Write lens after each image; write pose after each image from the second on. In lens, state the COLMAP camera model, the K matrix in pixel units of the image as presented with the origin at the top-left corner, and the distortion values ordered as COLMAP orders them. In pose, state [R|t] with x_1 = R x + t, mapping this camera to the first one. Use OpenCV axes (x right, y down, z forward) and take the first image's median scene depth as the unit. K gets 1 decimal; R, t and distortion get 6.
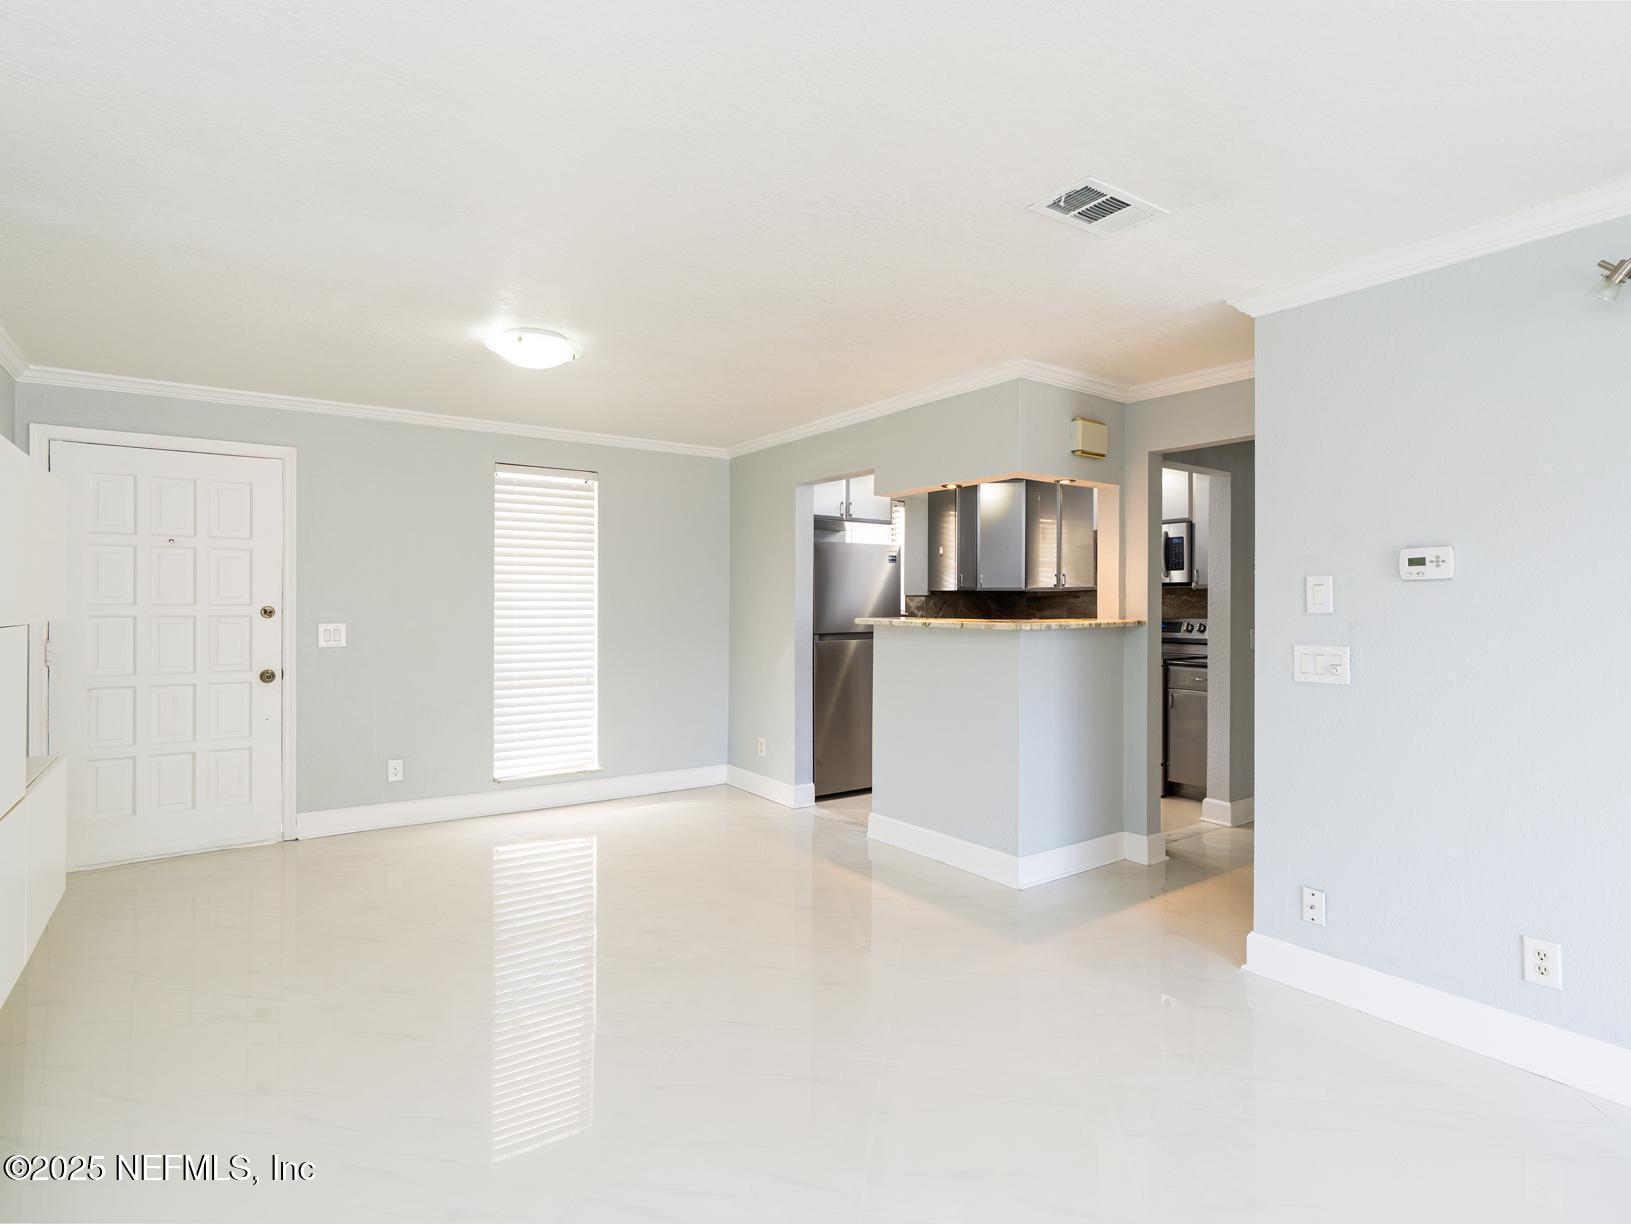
lens RADIAL K [[838.3, 0, 873.8], [0, 838.3, 606.0], [0, 0, 1]] dist [-0.001064, -0.000169]
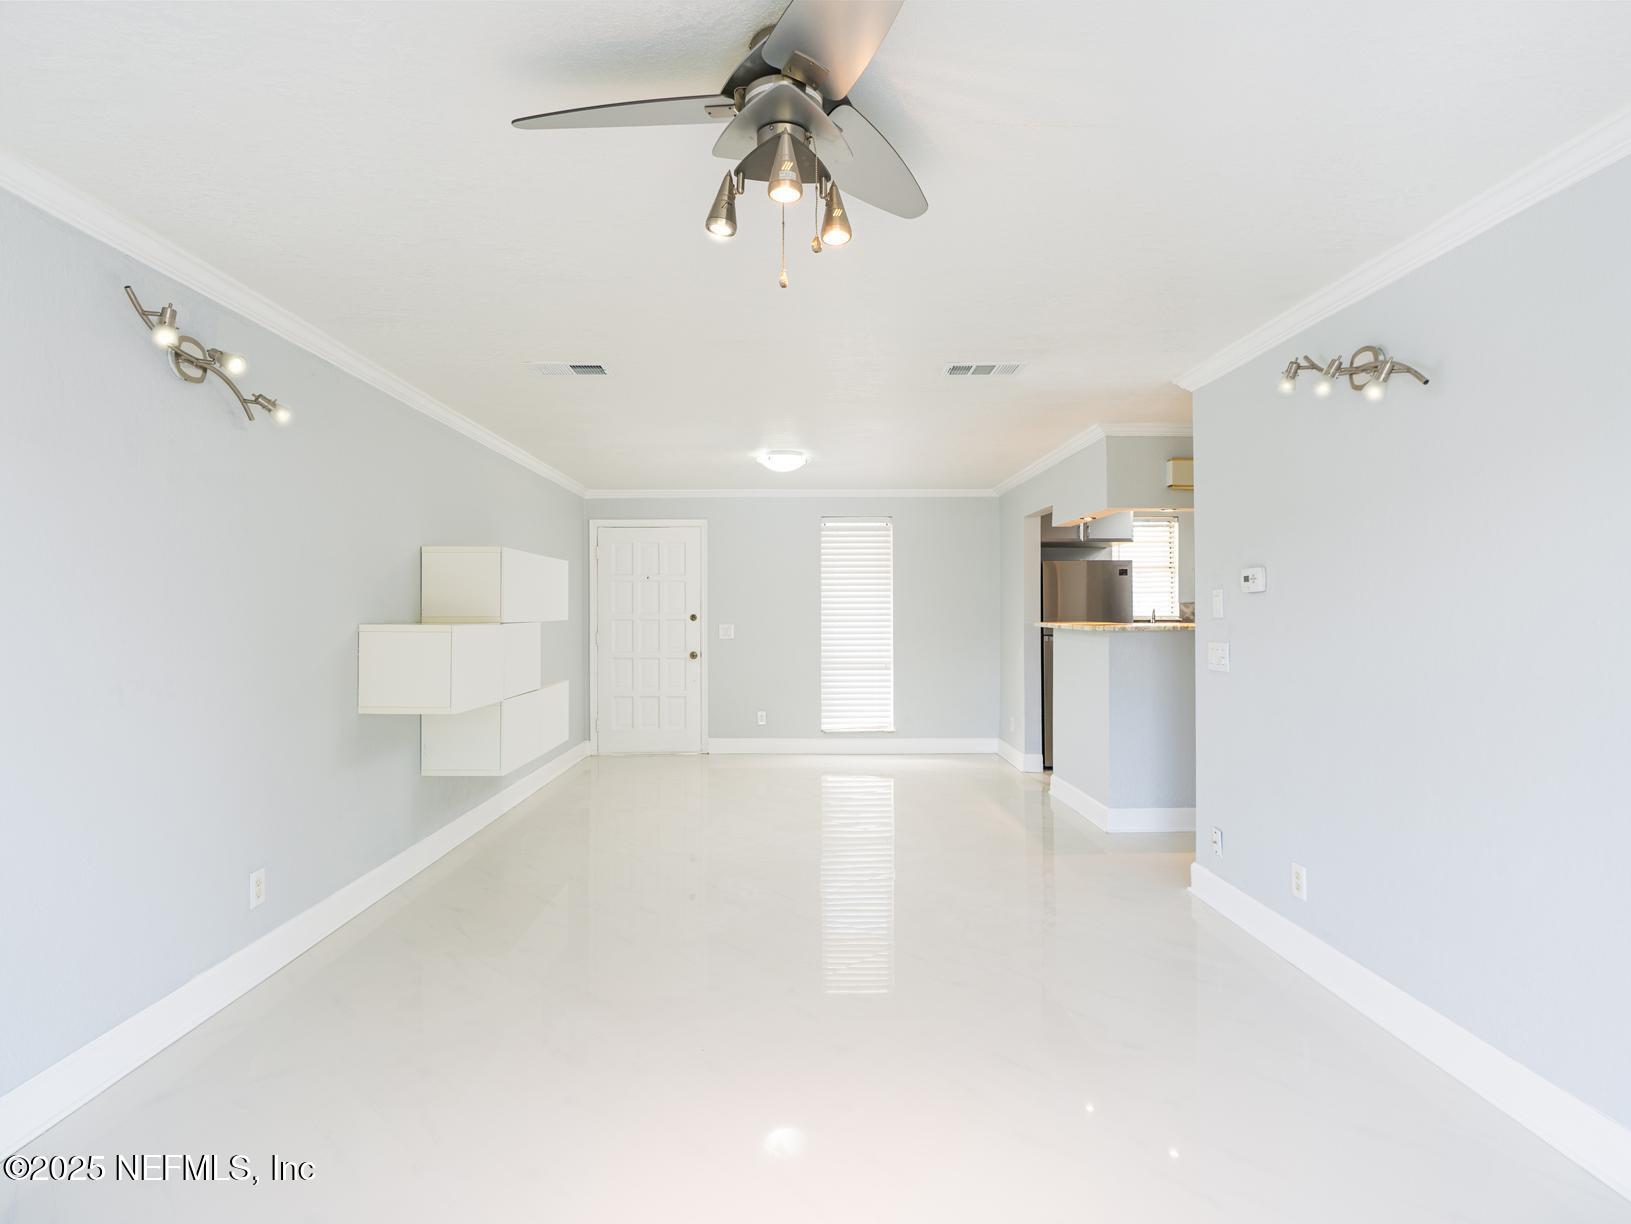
lens RADIAL K [[838.3, 0, 873.8], [0, 838.3, 606.0], [0, 0, 1]] dist [-0.001064, -0.000169]
pose [[0.848388, -0.007348, -0.529324, 0.446040], [0.003378, 0.999958, -0.008467, -0.000234], [0.529365, 0.005396, 0.848377, -0.229446]]
